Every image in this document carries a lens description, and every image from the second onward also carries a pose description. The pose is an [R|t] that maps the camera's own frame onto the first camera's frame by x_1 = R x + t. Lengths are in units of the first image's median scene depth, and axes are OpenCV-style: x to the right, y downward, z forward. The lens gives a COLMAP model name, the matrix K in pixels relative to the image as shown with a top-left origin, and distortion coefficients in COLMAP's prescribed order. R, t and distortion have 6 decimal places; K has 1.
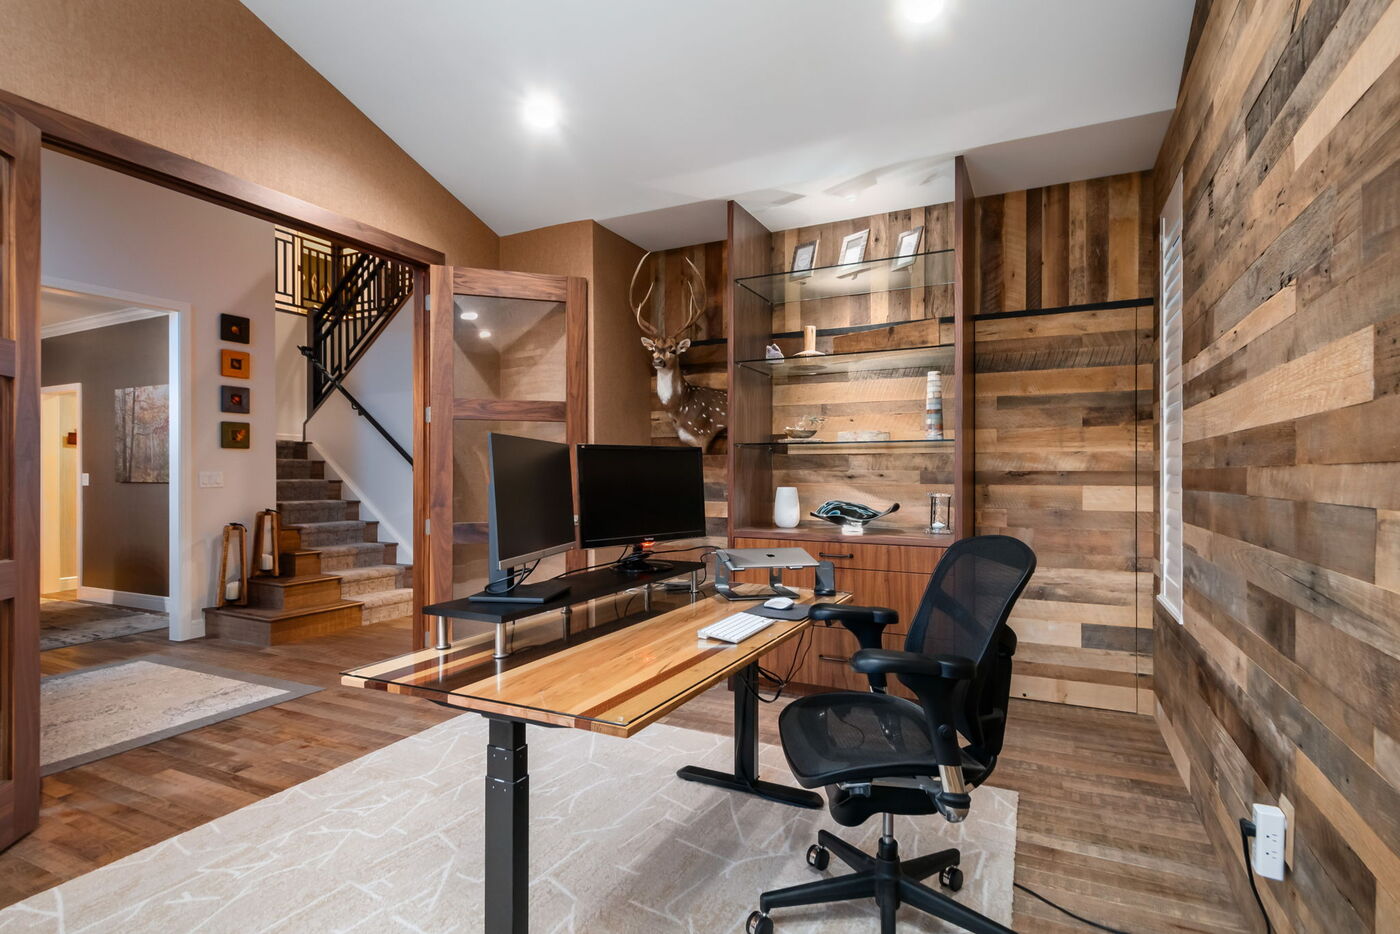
lens RADIAL K [[677.0, 0, 700.7], [0, 677.0, 468.6], [0, 0, 1]] dist [0.000612, 0.000010]
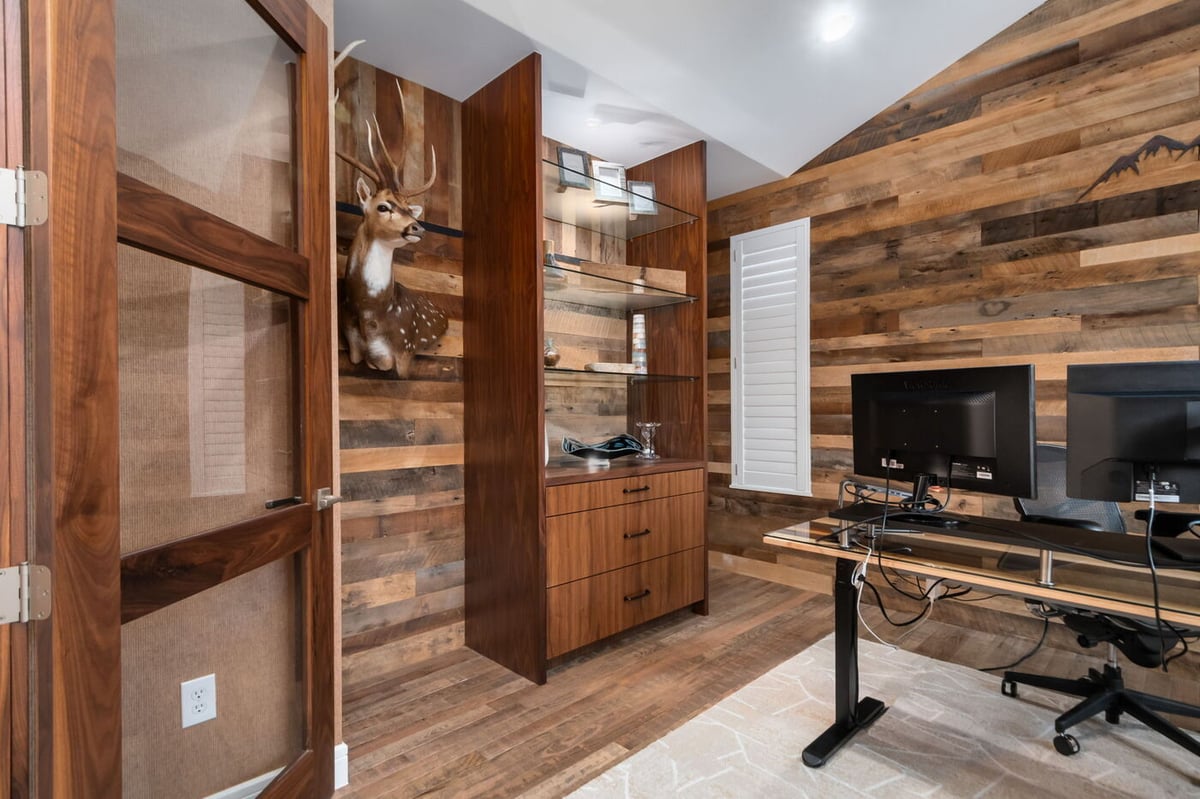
lens RADIAL K [[580.3, 0, 599.9], [0, 580.3, 407.3], [0, 0, 1]] dist [0.000612, 0.000010]
pose [[0.326288, -0.000952, 0.945270, -0.545672], [-0.000779, 0.999999, 0.001277, 0.007653], [-0.945270, -0.001153, 0.326287, 0.697920]]
